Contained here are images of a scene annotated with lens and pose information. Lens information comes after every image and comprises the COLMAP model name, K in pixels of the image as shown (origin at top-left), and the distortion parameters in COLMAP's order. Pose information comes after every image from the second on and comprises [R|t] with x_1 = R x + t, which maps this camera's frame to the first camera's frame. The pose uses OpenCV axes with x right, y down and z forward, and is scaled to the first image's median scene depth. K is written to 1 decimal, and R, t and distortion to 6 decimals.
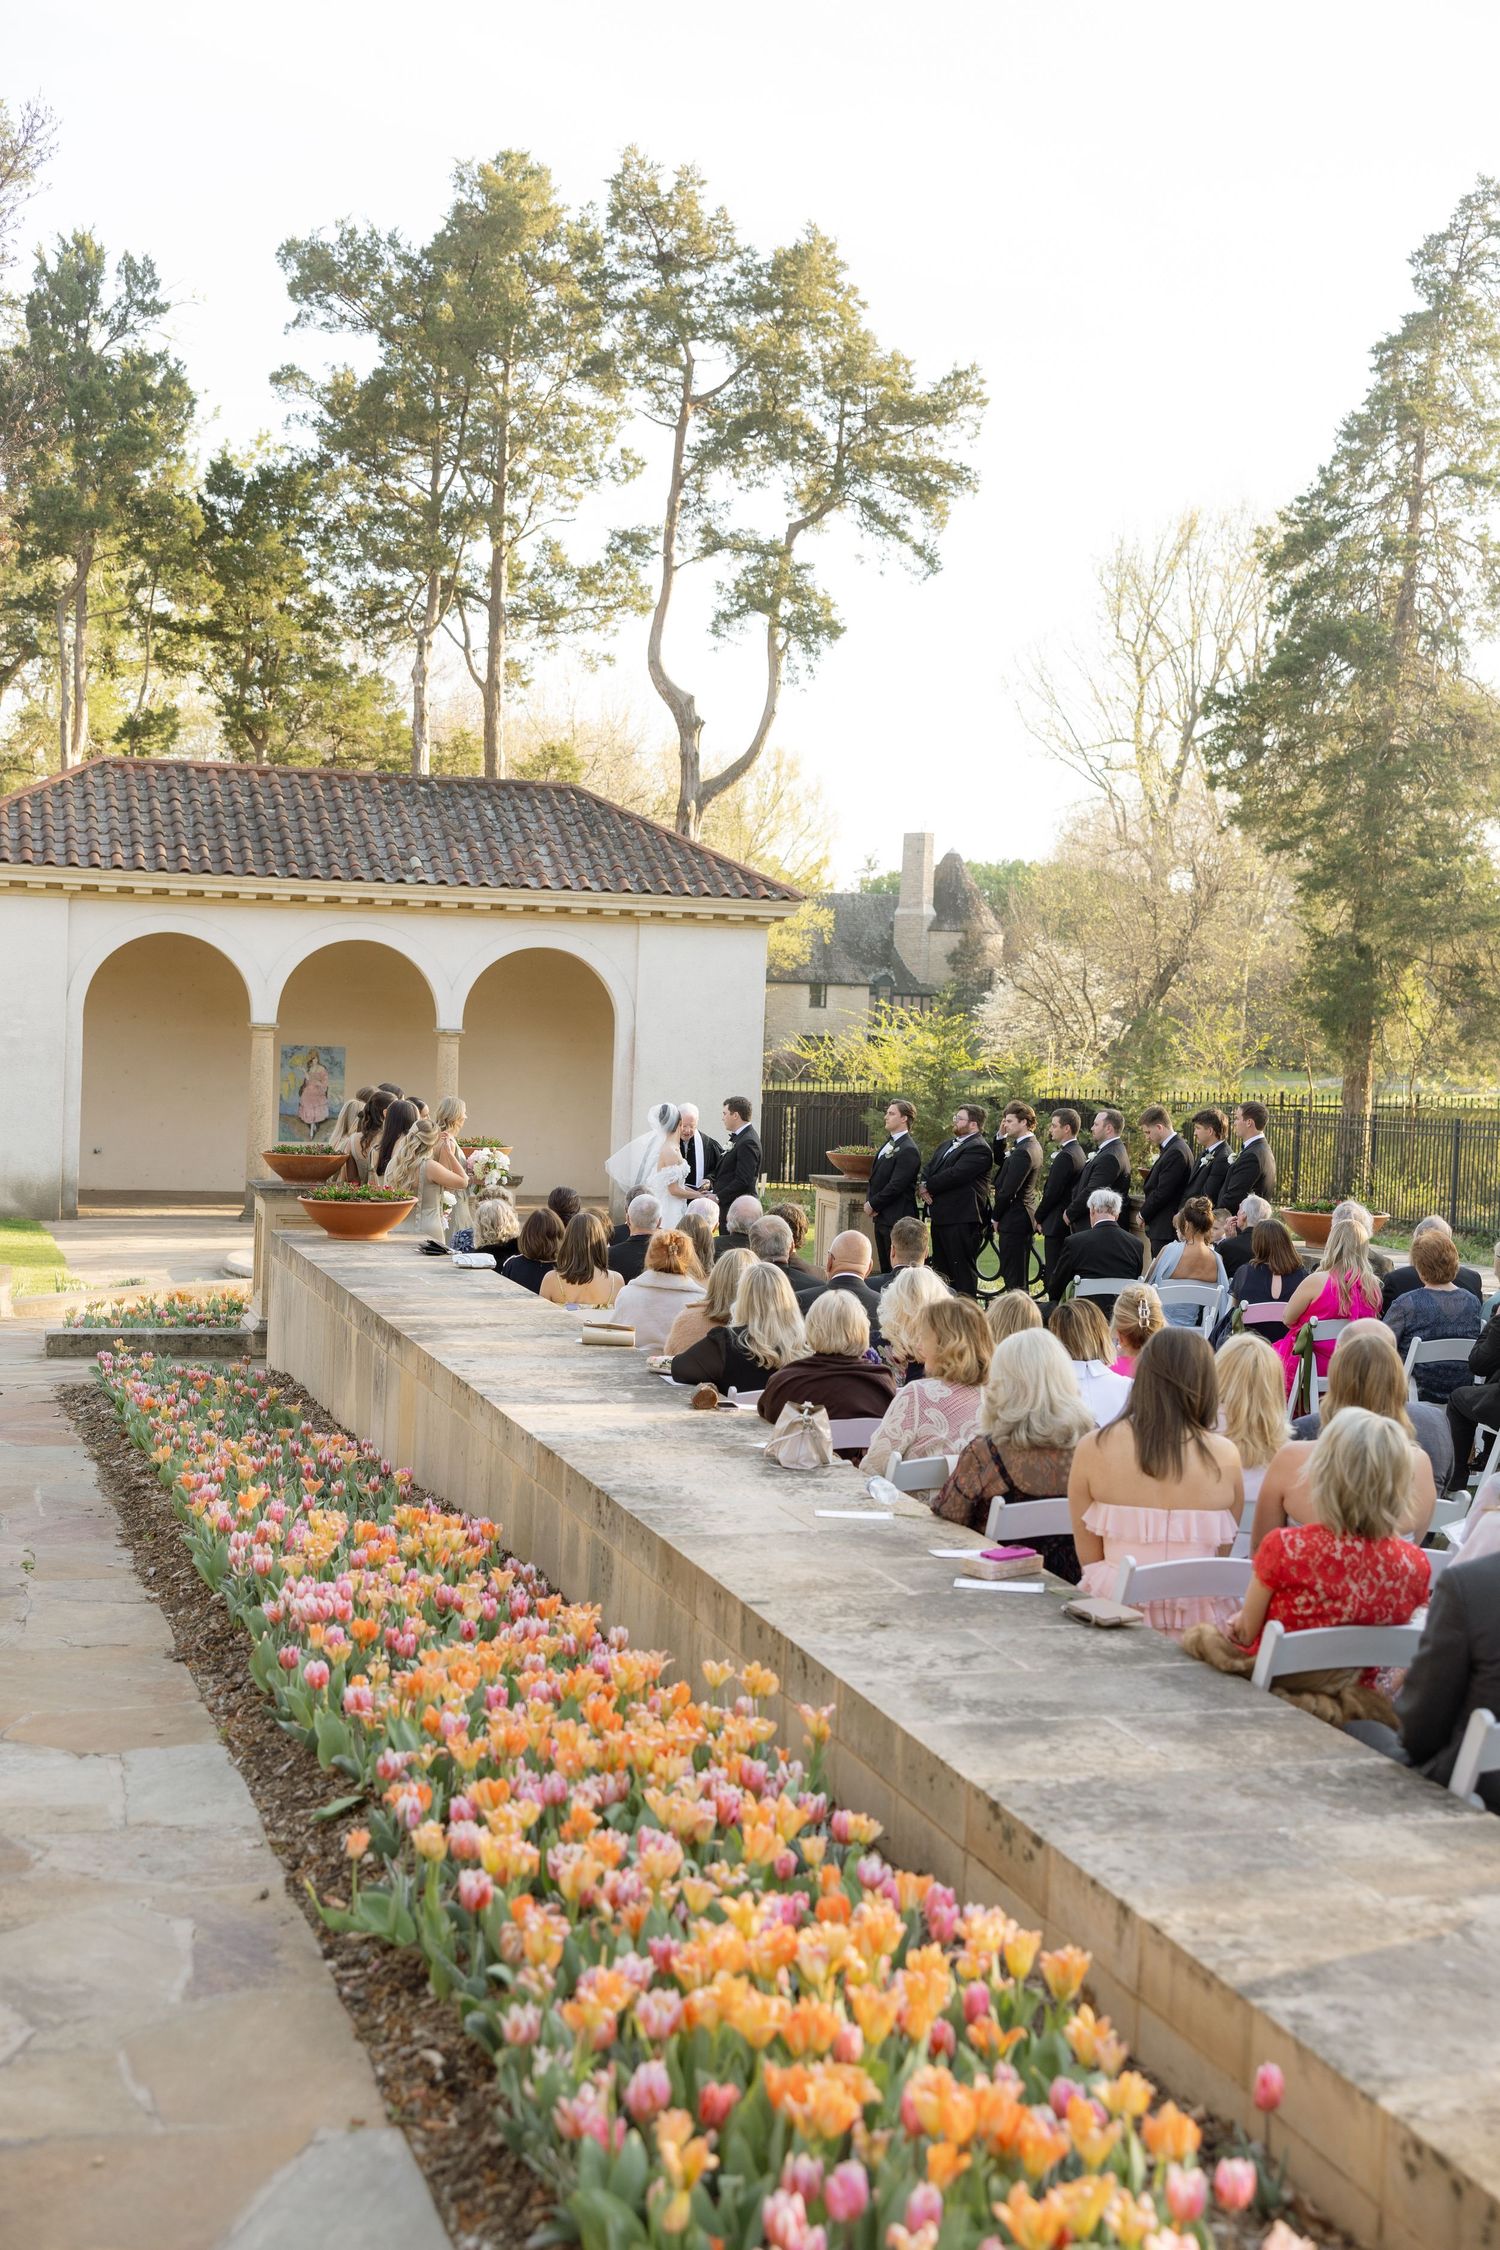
lens RADIAL K [[2725.7, 0, 736.5], [0, 2725.7, 1121.8], [0, 0, 1]] dist [0.036565, 0.000000]
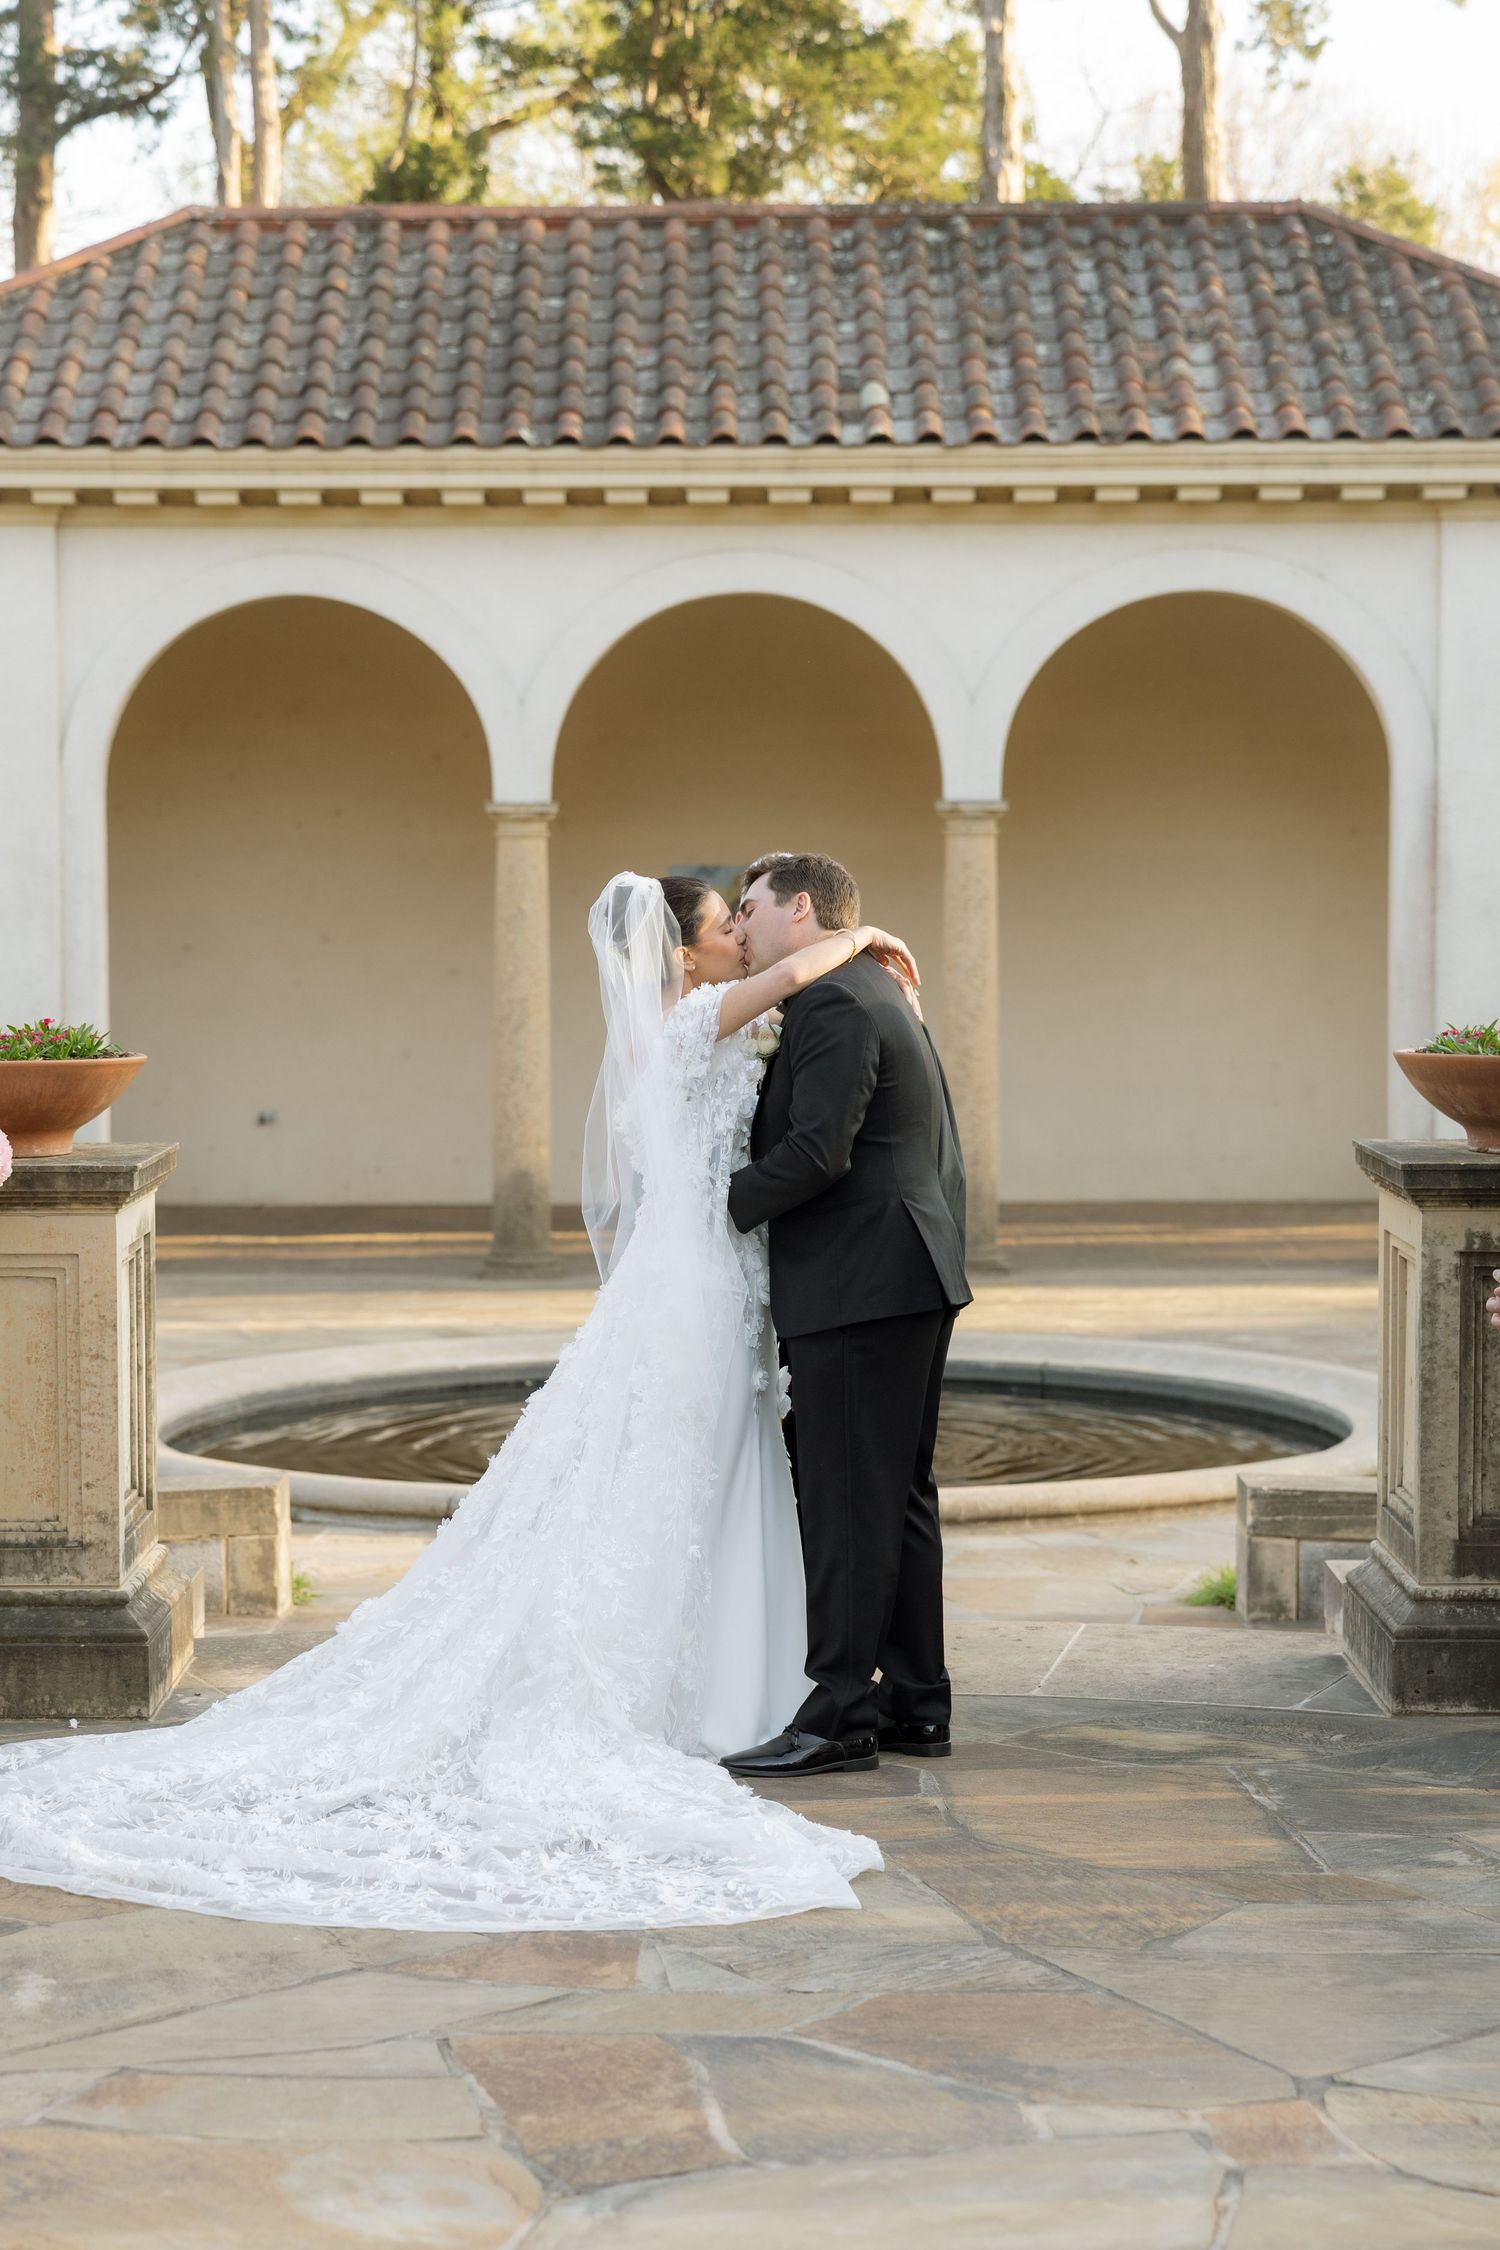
lens RADIAL K [[4543.9, 0, 701.6], [0, 4543.9, 1127.9], [0, 0, 1]] dist [0.024025, 0.000000]
pose [[0.954034, -0.020001, -0.299030, 0.052740], [0.023832, 0.999674, 0.009169, 0.006903], [0.298749, -0.015874, 0.954200, 0.300969]]
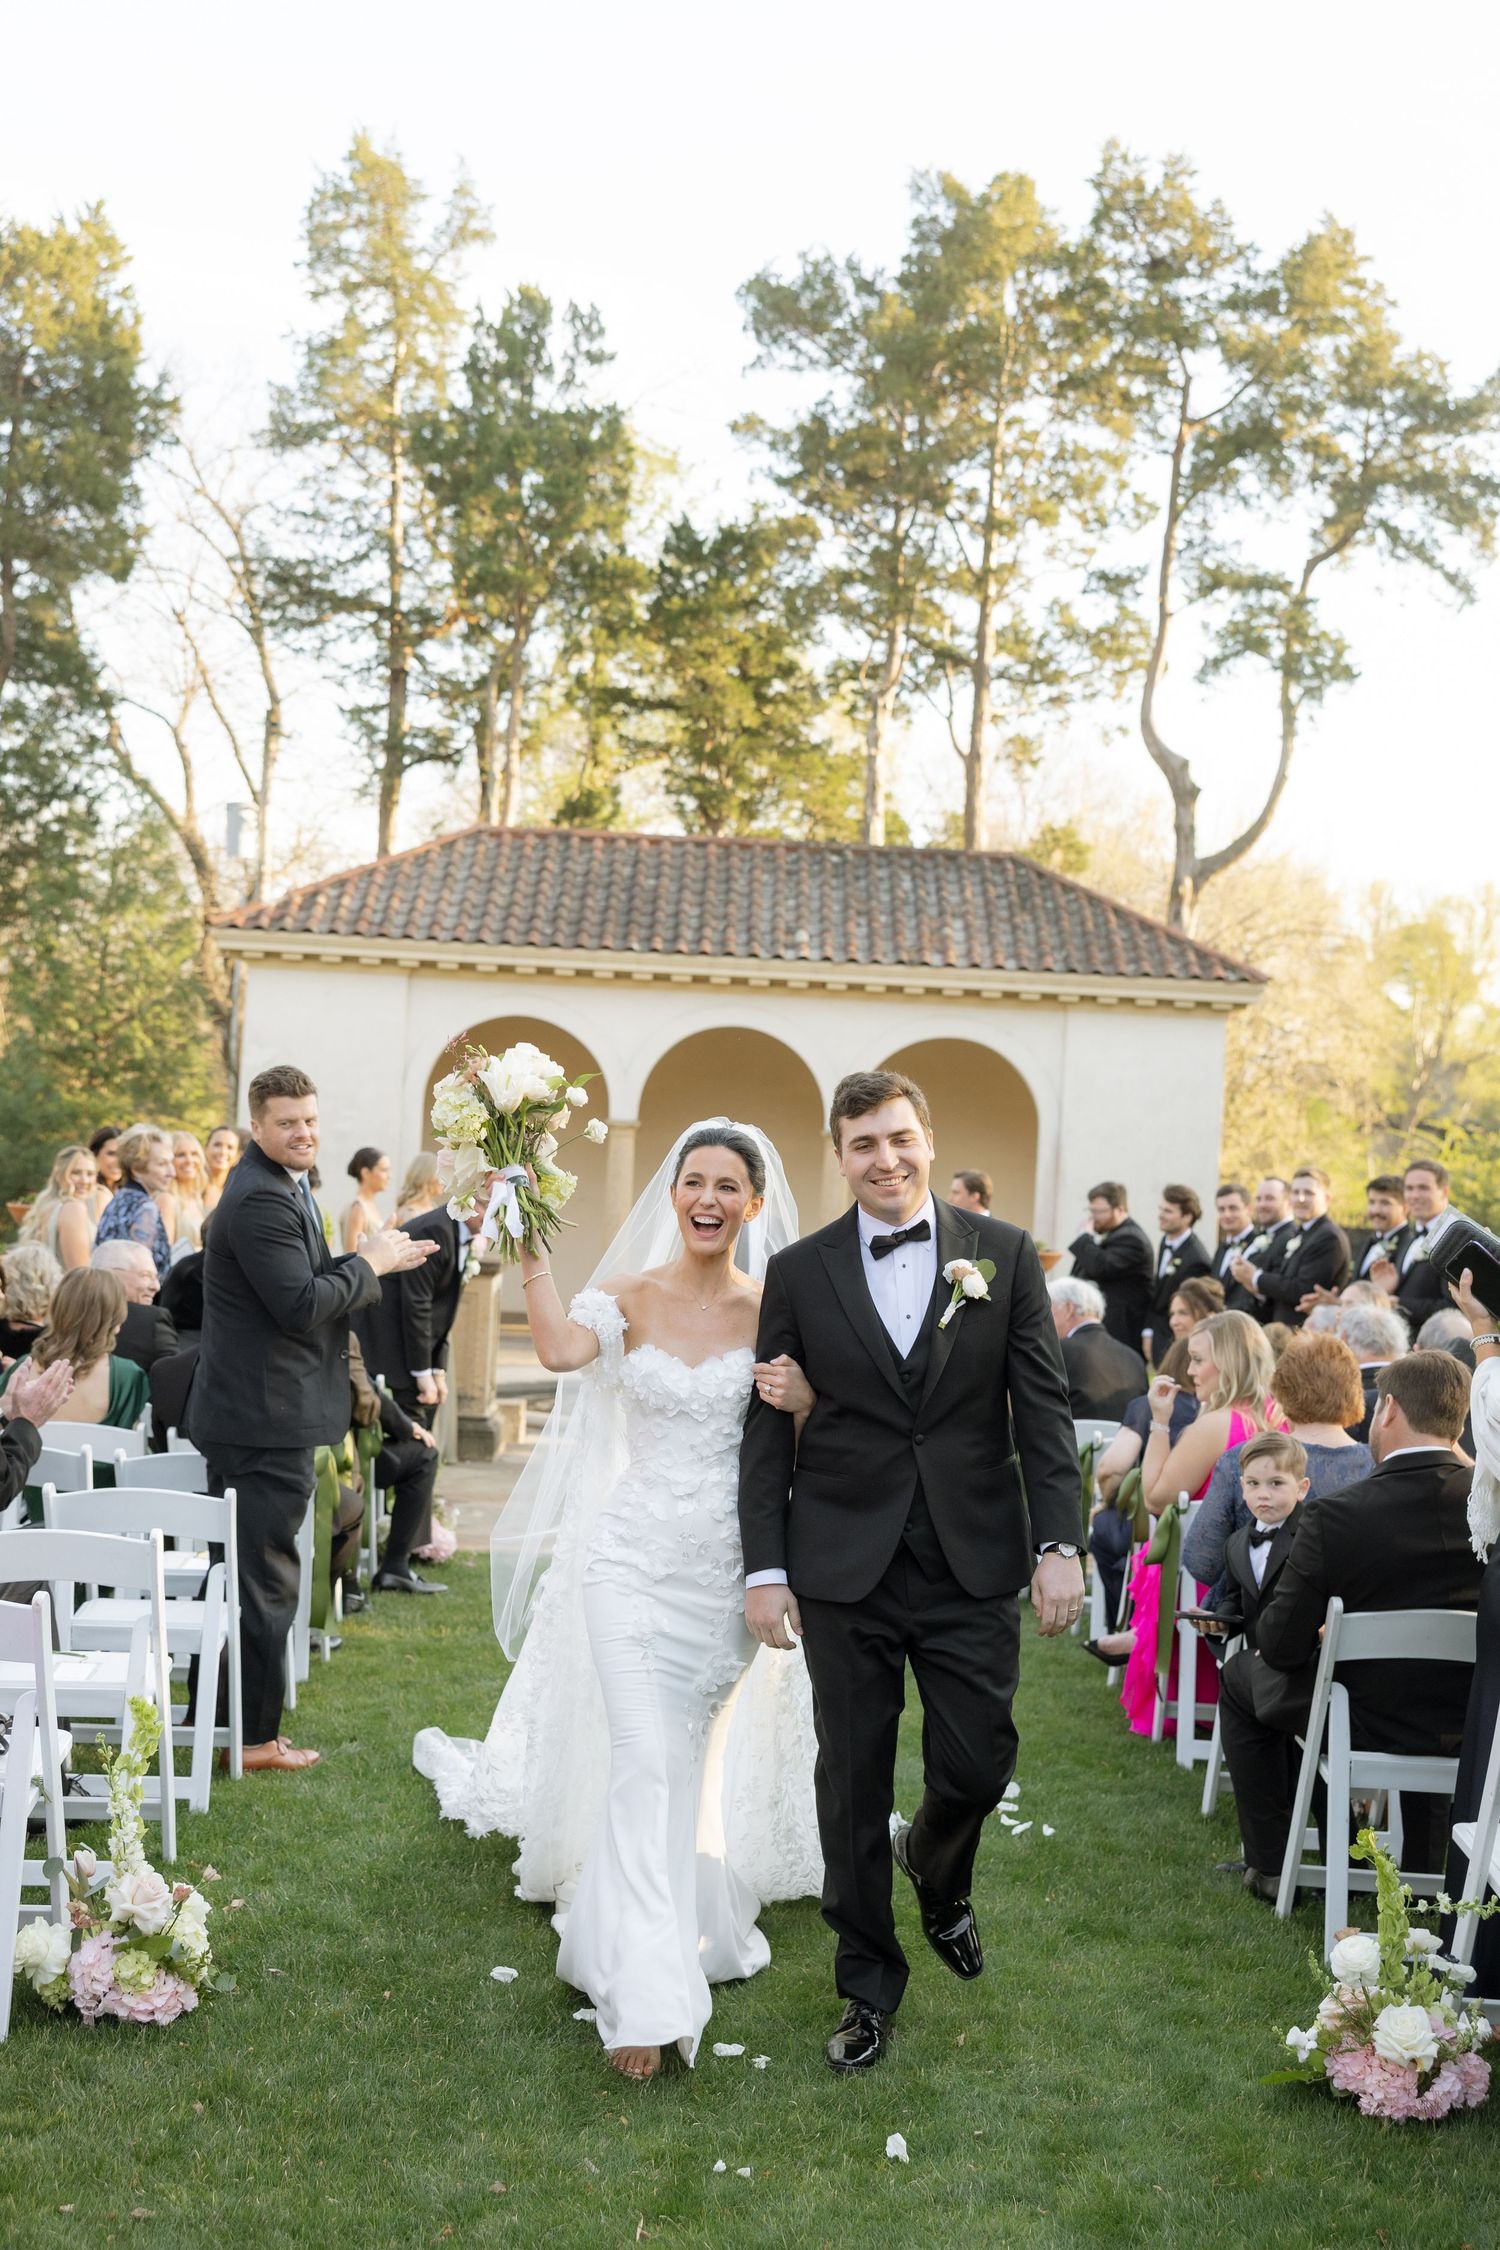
lens RADIAL K [[2705.6, 0, 749.5], [0, 2705.6, 1110.1], [0, 0, 1]] dist [-0.049471, 0.000000]
pose [[0.959488, 0.012006, -0.281495, 0.095257], [-0.030631, 0.997615, -0.061860, 0.011286], [0.280081, 0.067976, 0.957567, 0.161382]]
